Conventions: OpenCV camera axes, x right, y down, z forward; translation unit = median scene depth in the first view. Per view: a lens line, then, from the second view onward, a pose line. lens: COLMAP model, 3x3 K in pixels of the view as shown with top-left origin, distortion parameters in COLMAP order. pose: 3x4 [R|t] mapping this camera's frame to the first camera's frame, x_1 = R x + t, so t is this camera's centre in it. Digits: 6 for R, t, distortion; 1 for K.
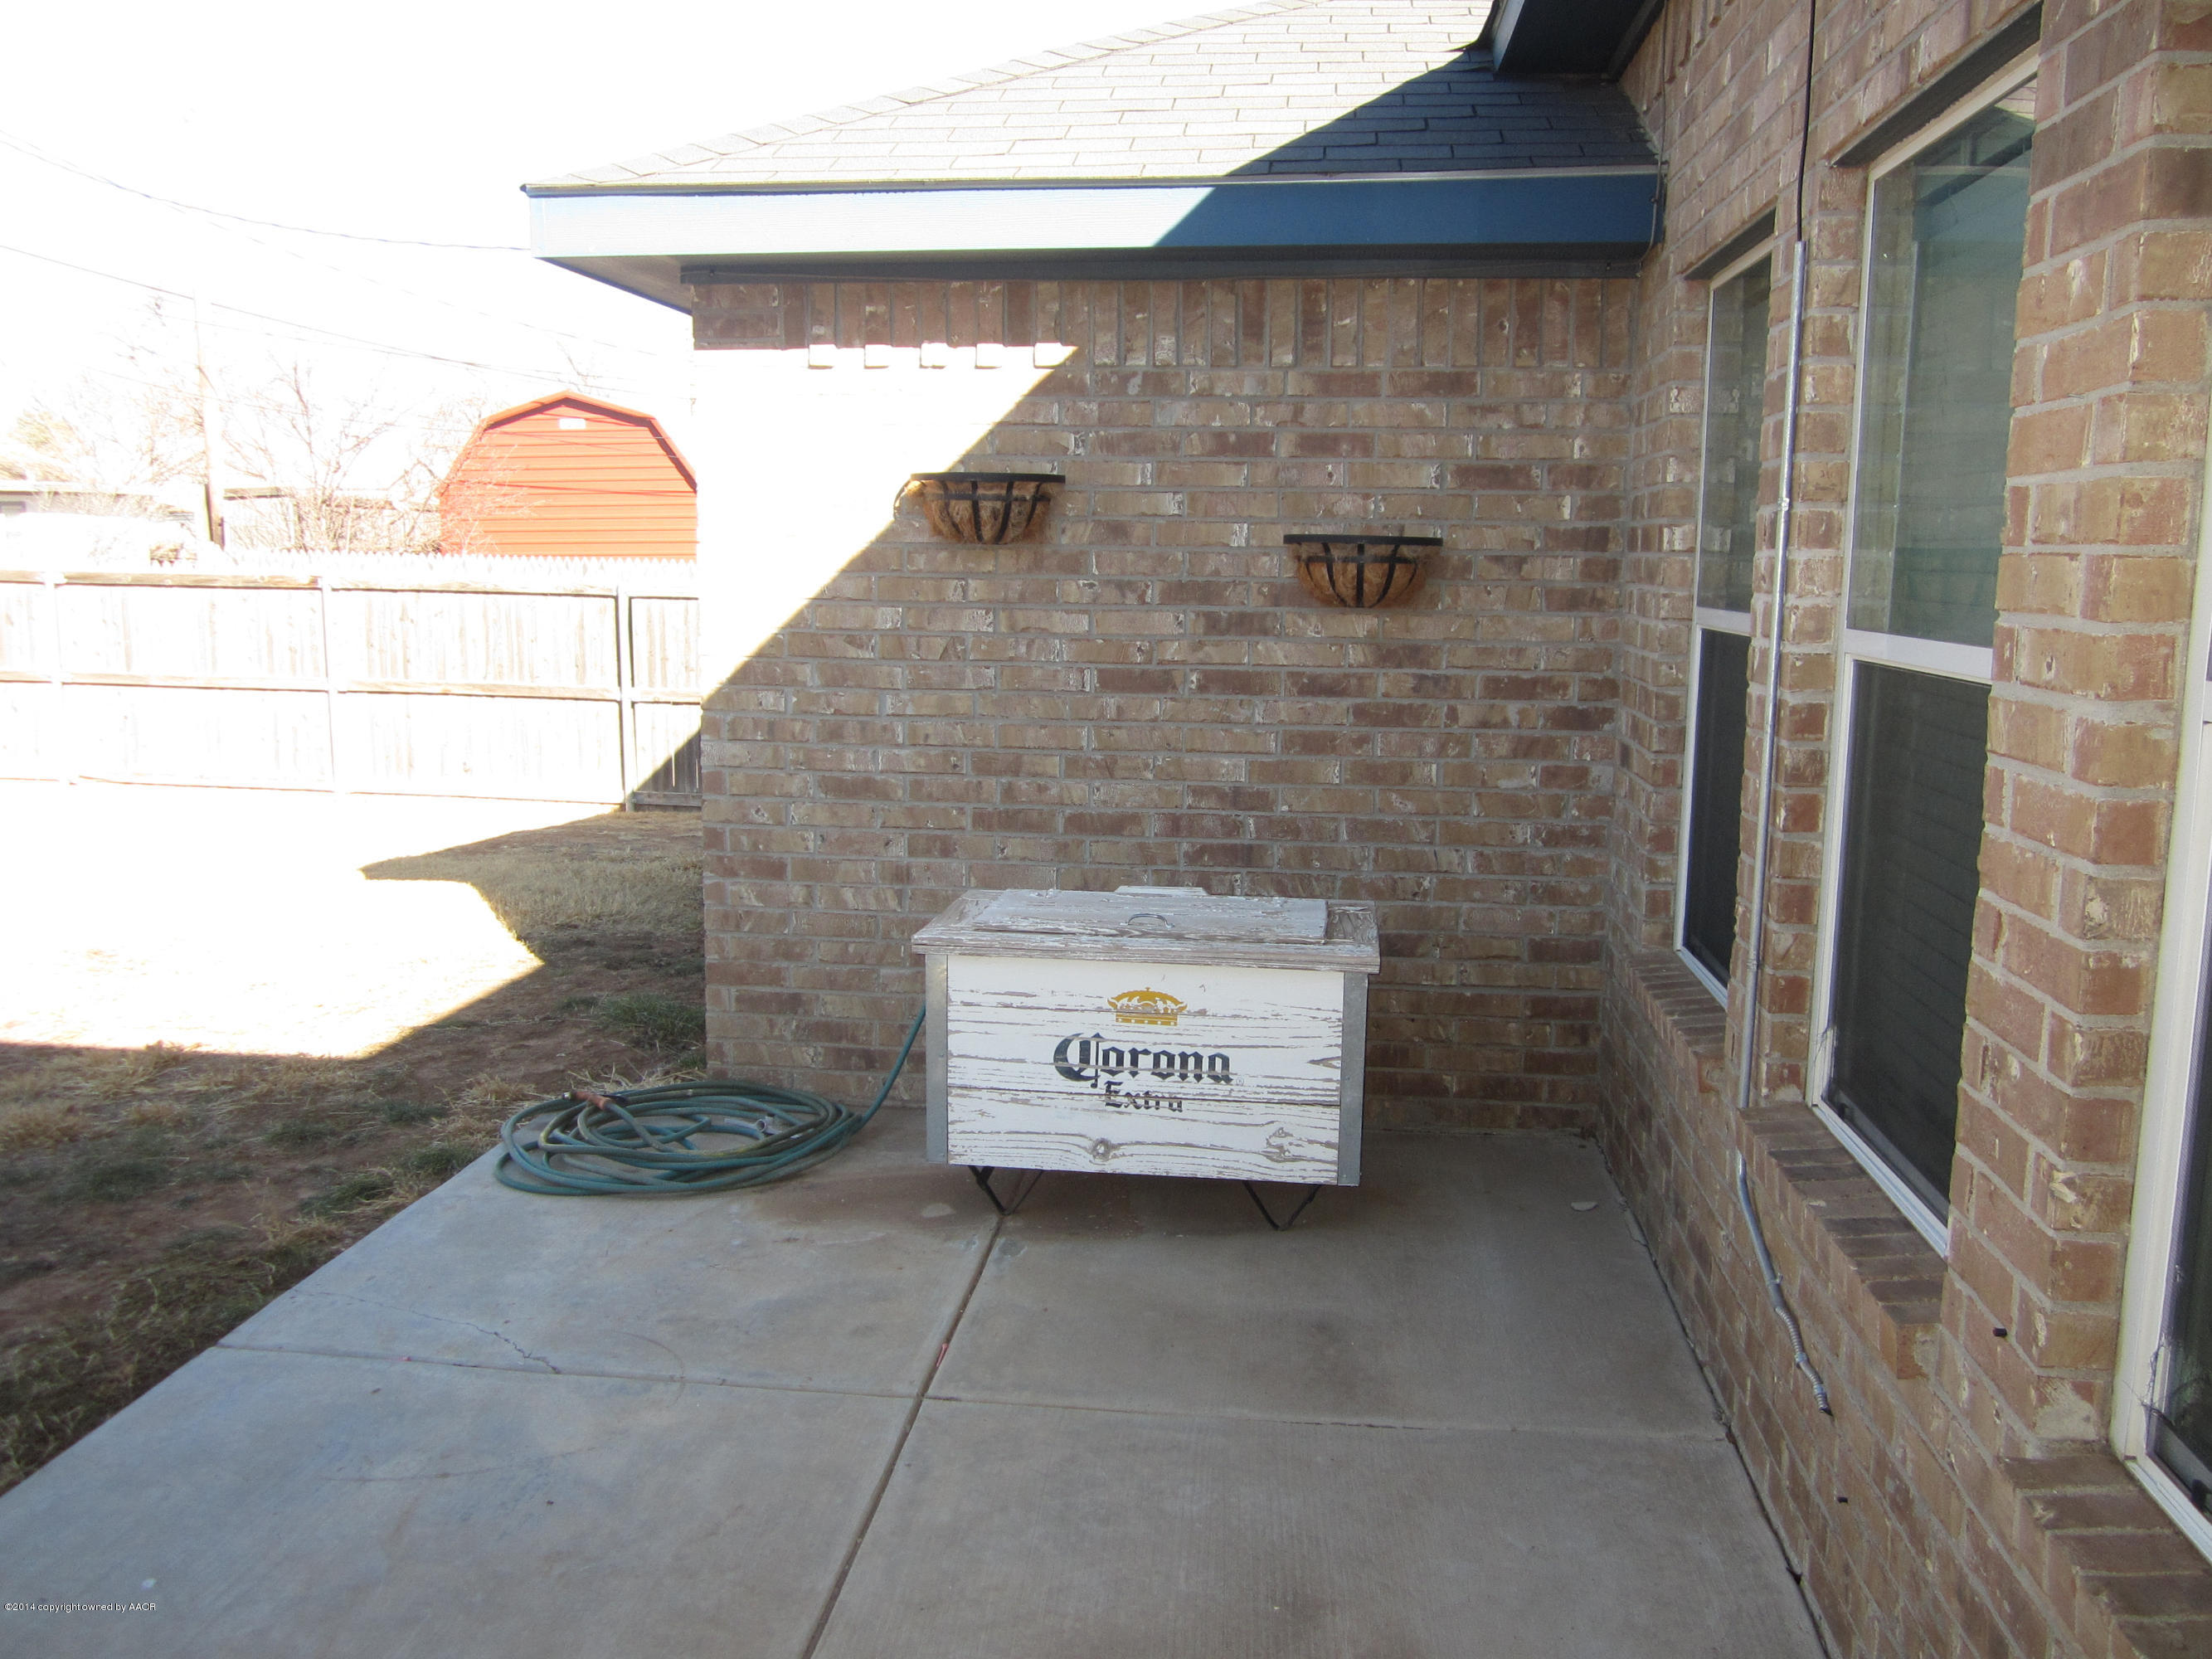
lens RADIAL K [[1843.2, 0, 1105.1], [0, 1843.2, 830.7], [0, 0, 1]] dist [-0.037396, 0.011225]
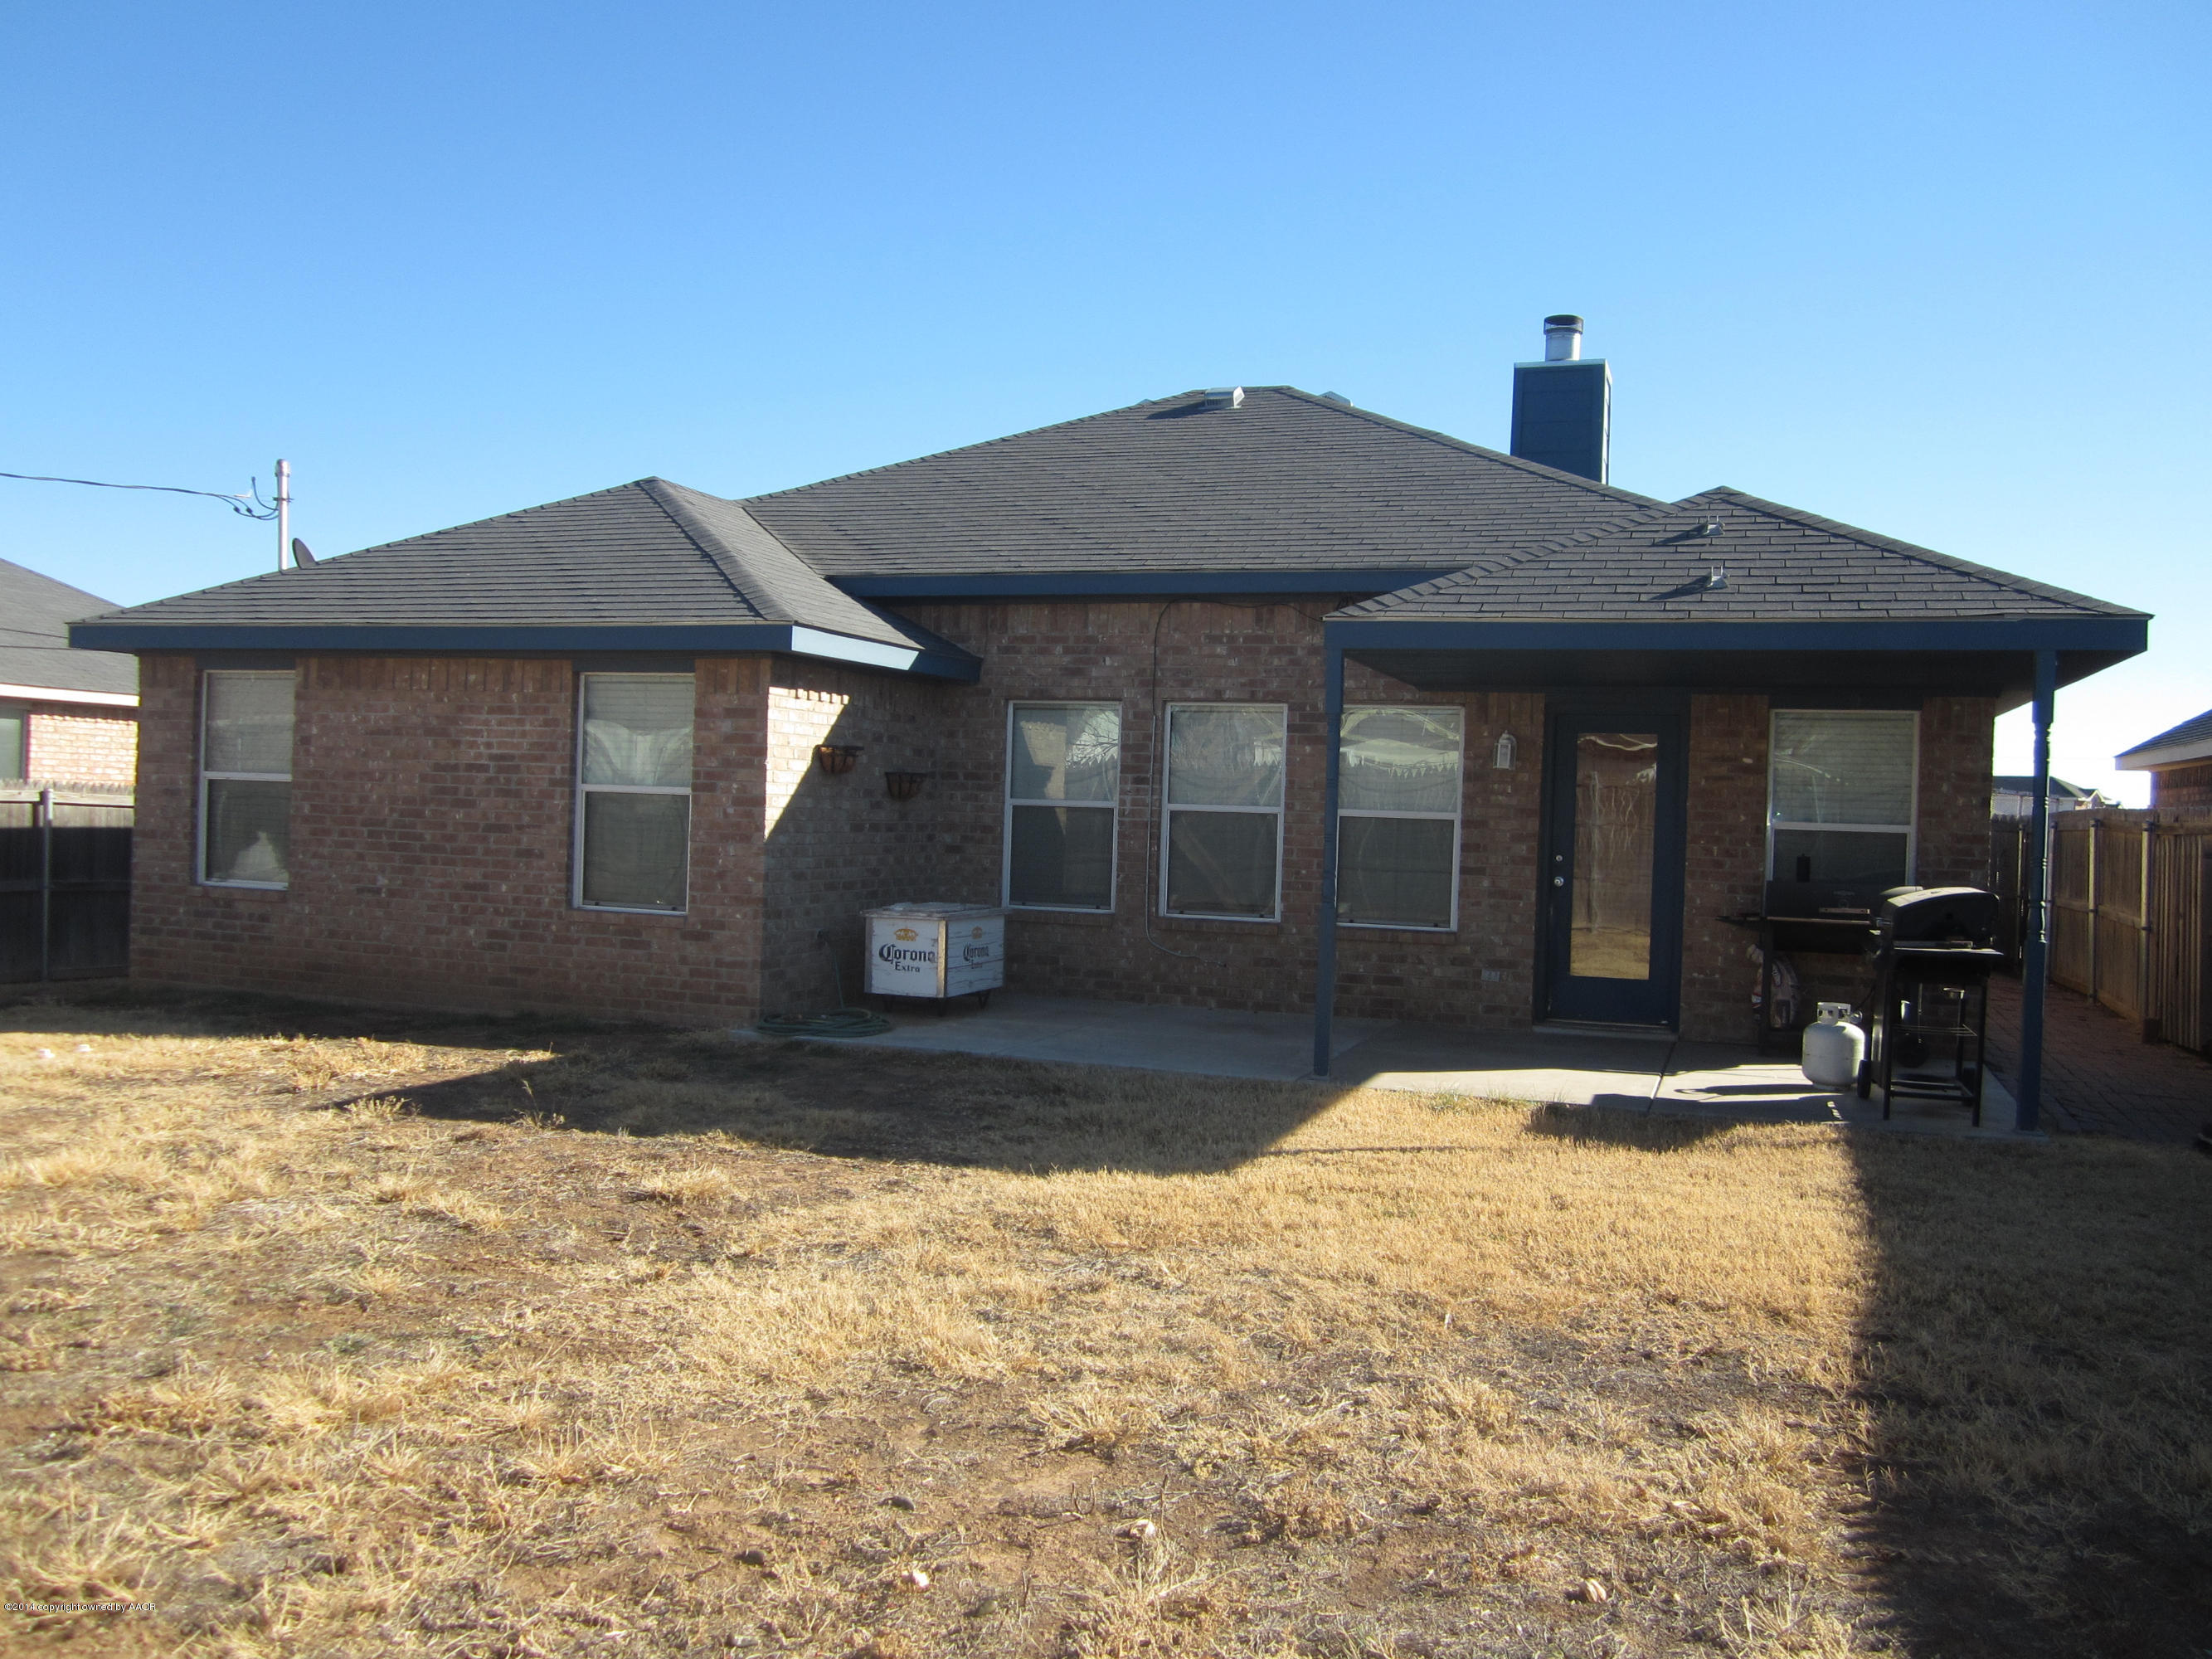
lens RADIAL K [[1843.2, 0, 1105.9], [0, 1843.2, 826.8], [0, 0, 1]] dist [-0.037396, 0.011225]
pose [[0.214762, -0.015716, 0.976540, -2.445805], [0.116191, 0.993181, -0.009569, -0.018319], [-0.969730, 0.115520, 0.215124, 0.122492]]
